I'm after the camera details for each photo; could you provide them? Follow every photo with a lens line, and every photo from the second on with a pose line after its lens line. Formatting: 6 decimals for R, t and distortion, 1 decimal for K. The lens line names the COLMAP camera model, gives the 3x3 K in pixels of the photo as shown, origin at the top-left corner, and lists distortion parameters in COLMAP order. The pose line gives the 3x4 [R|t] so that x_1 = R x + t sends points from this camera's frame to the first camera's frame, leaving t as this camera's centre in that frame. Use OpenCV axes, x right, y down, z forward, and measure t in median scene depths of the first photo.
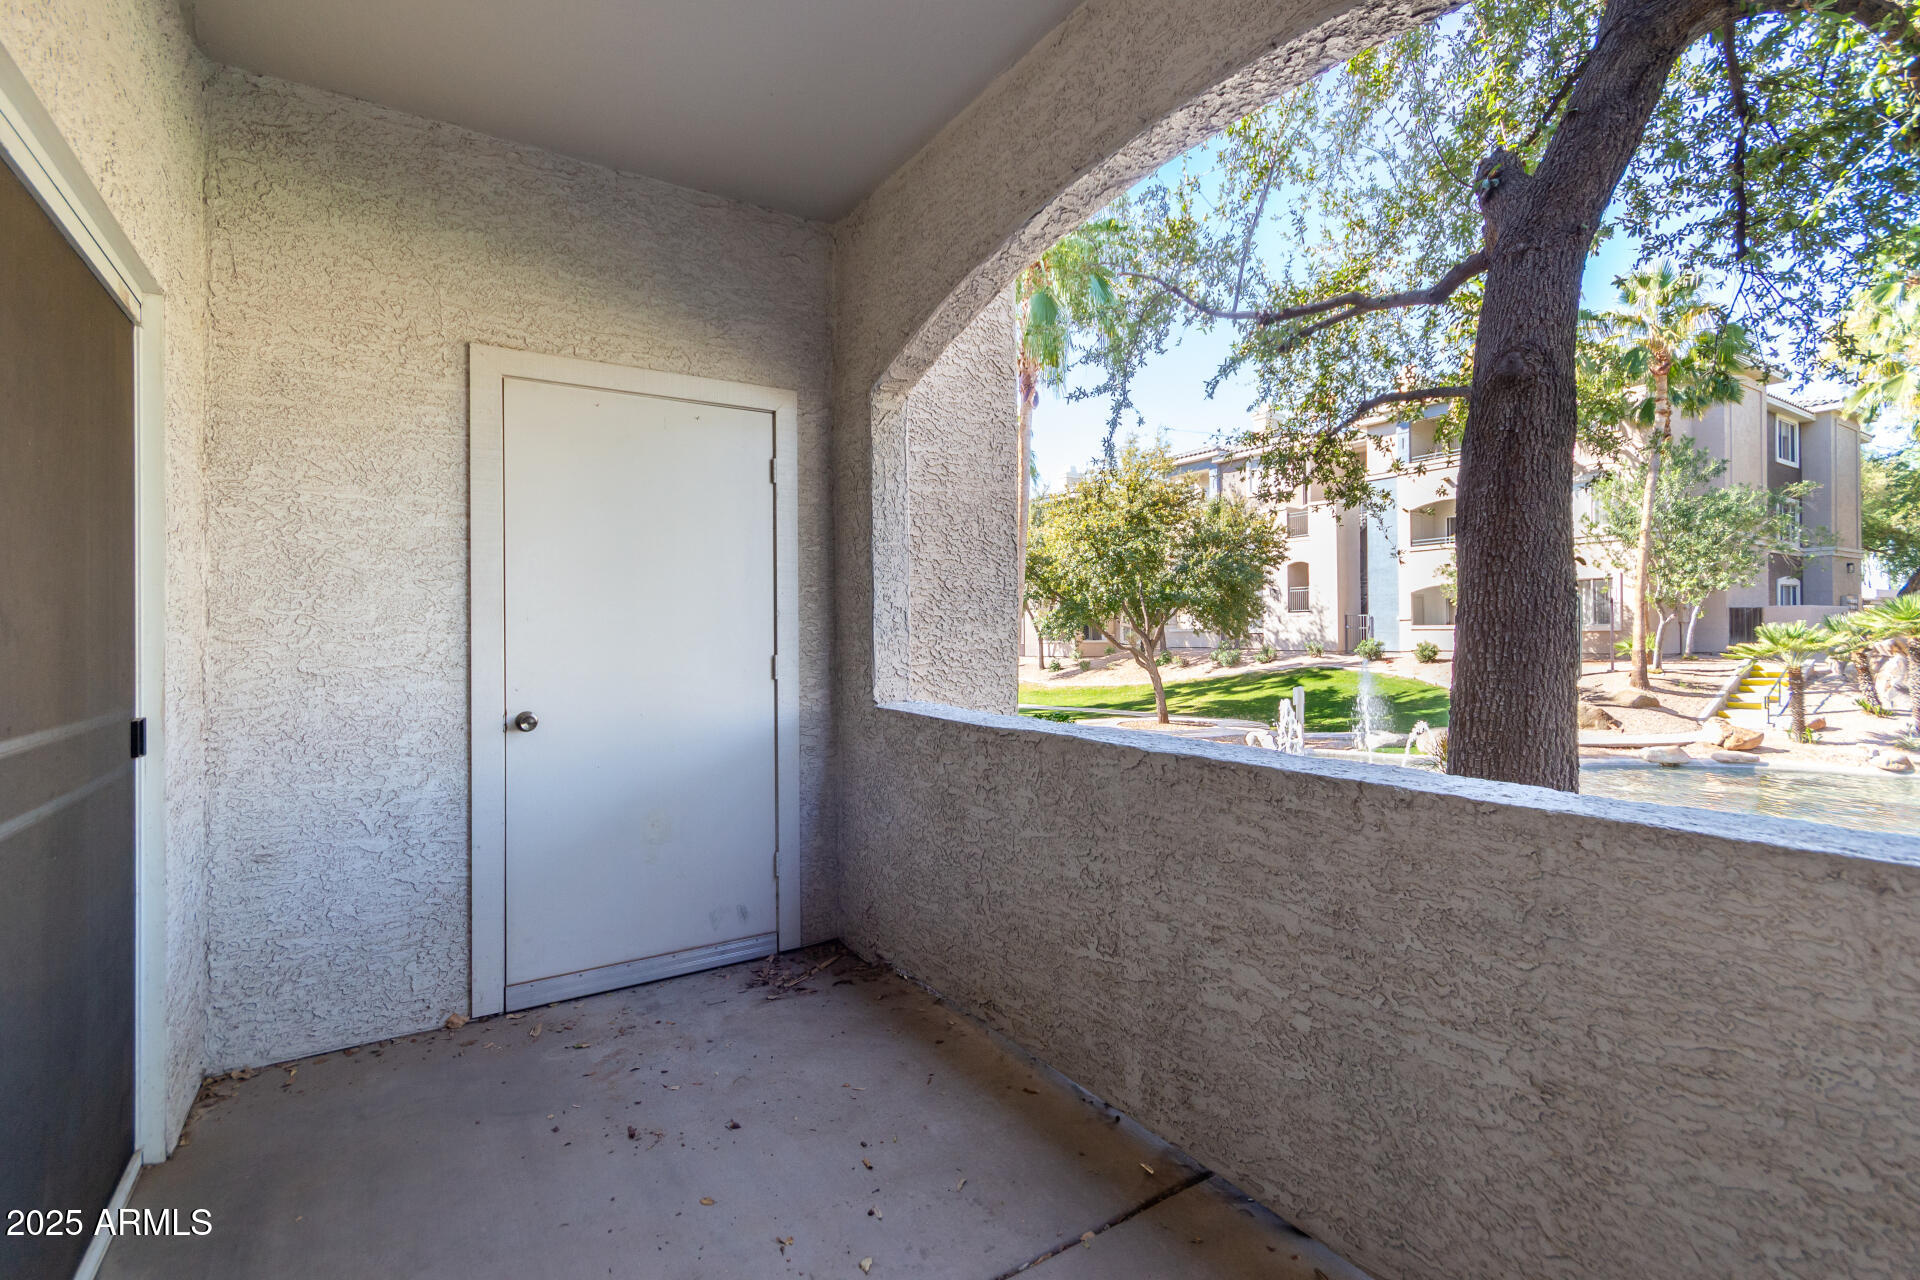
lens RADIAL K [[893.2, 0, 965.0], [0, 893.2, 629.5], [0, 0, 1]] dist [-0.001146, 0.000024]
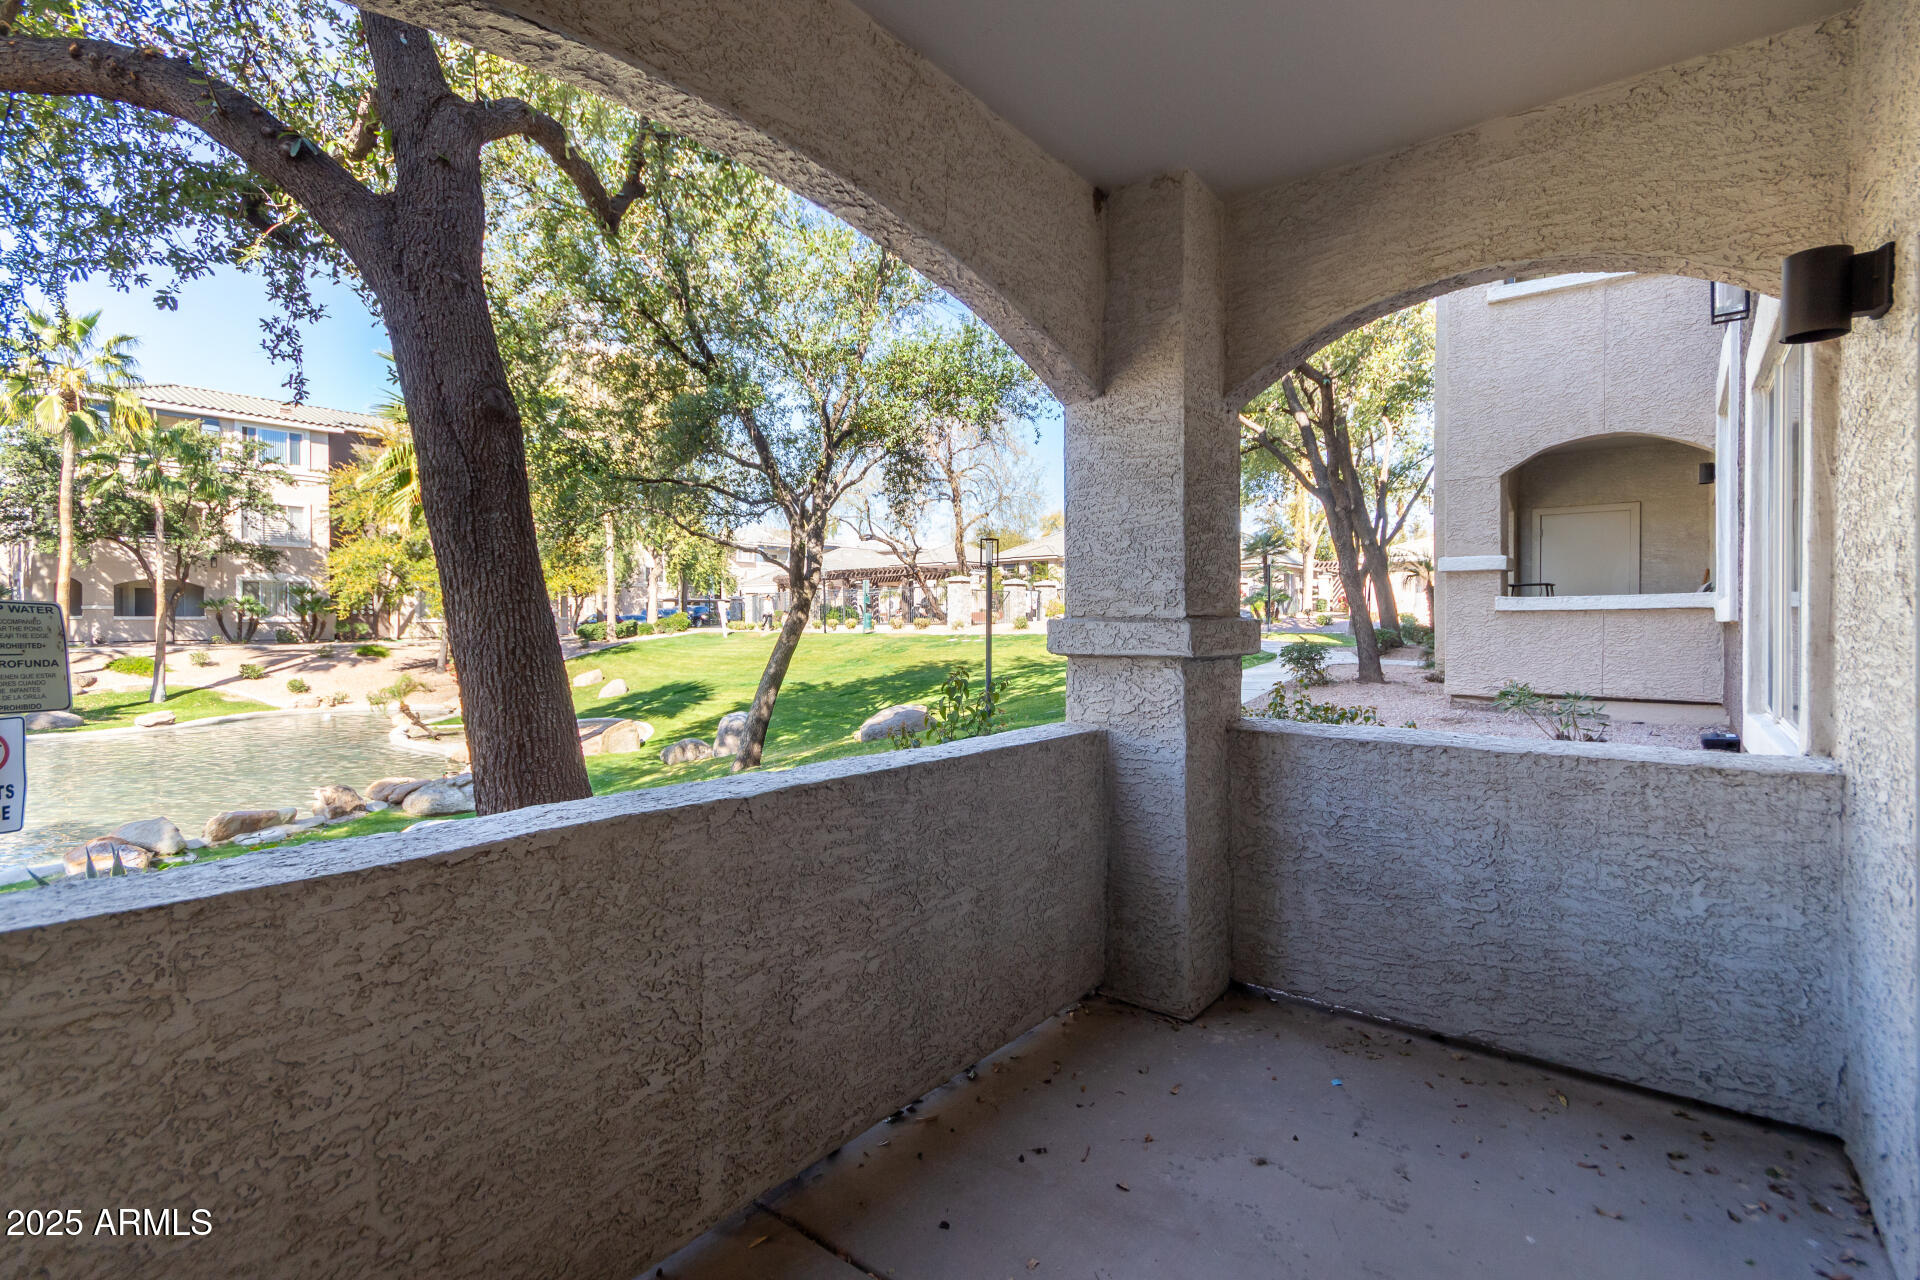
lens RADIAL K [[893.2, 0, 964.1], [0, 893.2, 624.4], [0, 0, 1]] dist [-0.001146, 0.000024]
pose [[-0.326335, 0.003741, 0.945247, -0.064622], [-0.001807, 0.999988, -0.004582, -0.003368], [-0.945253, -0.003203, -0.326324, 0.094792]]
